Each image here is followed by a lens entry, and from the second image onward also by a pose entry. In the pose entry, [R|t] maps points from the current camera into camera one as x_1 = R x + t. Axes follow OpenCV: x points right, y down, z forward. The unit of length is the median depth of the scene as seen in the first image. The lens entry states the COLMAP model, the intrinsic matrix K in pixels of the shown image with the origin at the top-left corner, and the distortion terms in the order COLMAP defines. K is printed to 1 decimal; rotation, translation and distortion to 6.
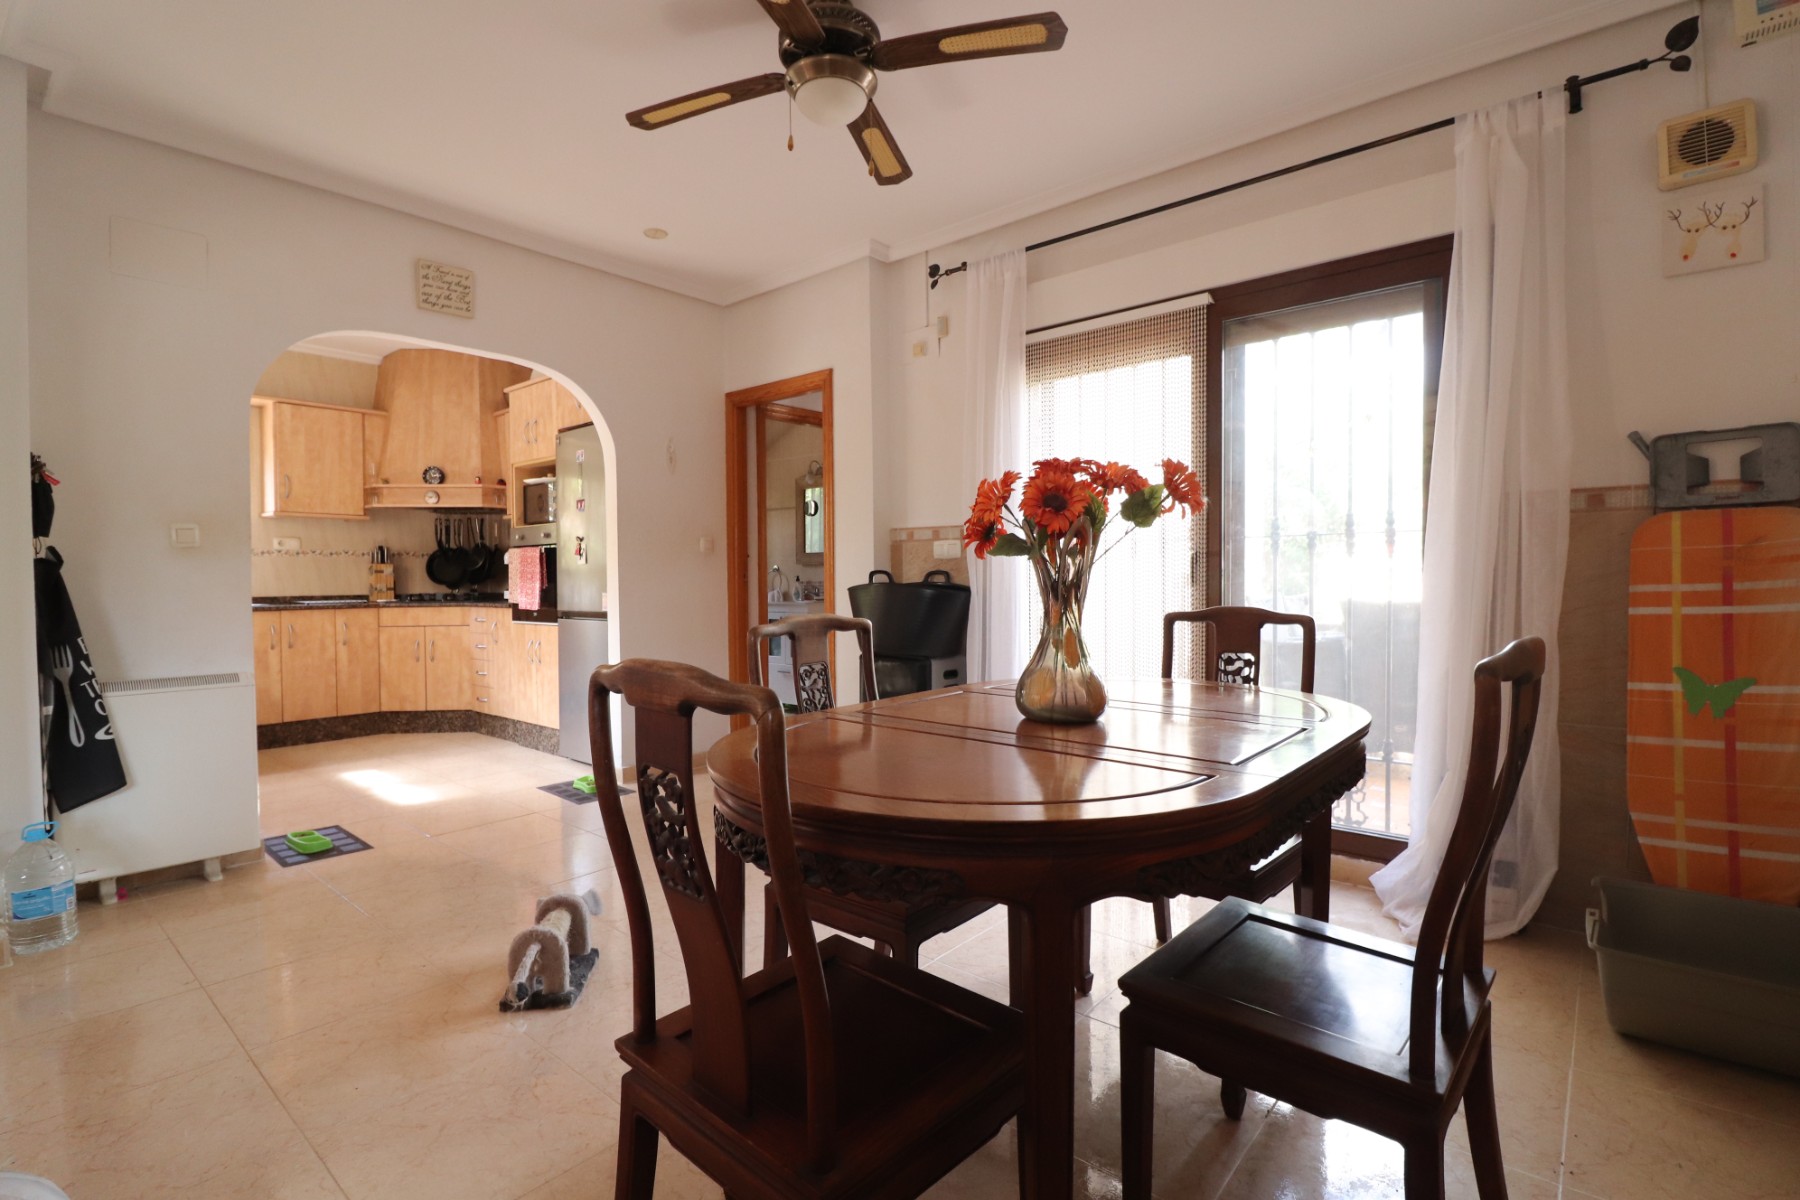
lens RADIAL K [[835.3, 0, 893.8], [0, 835.3, 599.3], [0, 0, 1]] dist [-0.006976, -0.009218]
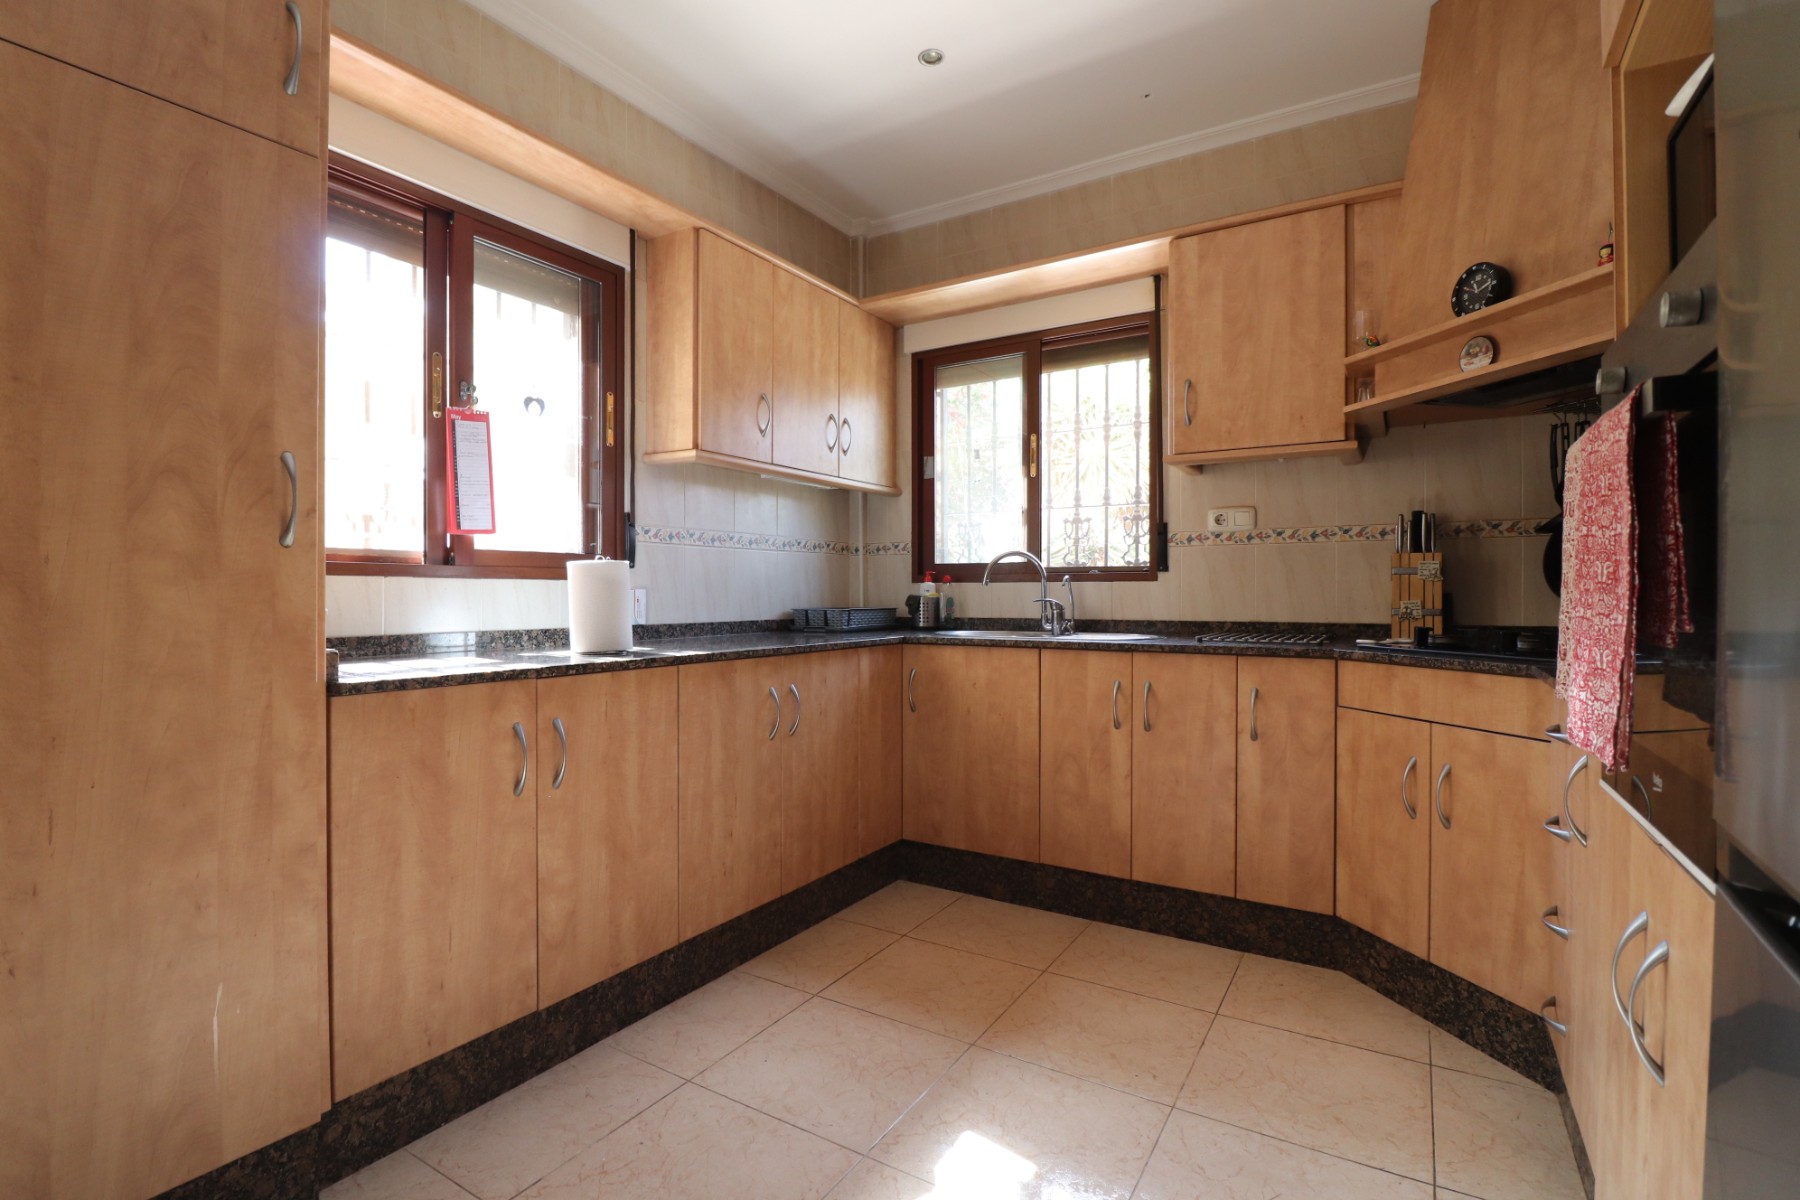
lens RADIAL K [[835.3, 0, 886.3], [0, 835.3, 597.2], [0, 0, 1]] dist [-0.006976, -0.009218]
pose [[0.144412, 0.009958, -0.989468, -0.255820], [-0.026511, 0.999629, 0.006191, -0.016849], [0.989163, 0.025338, 0.144622, 0.736680]]
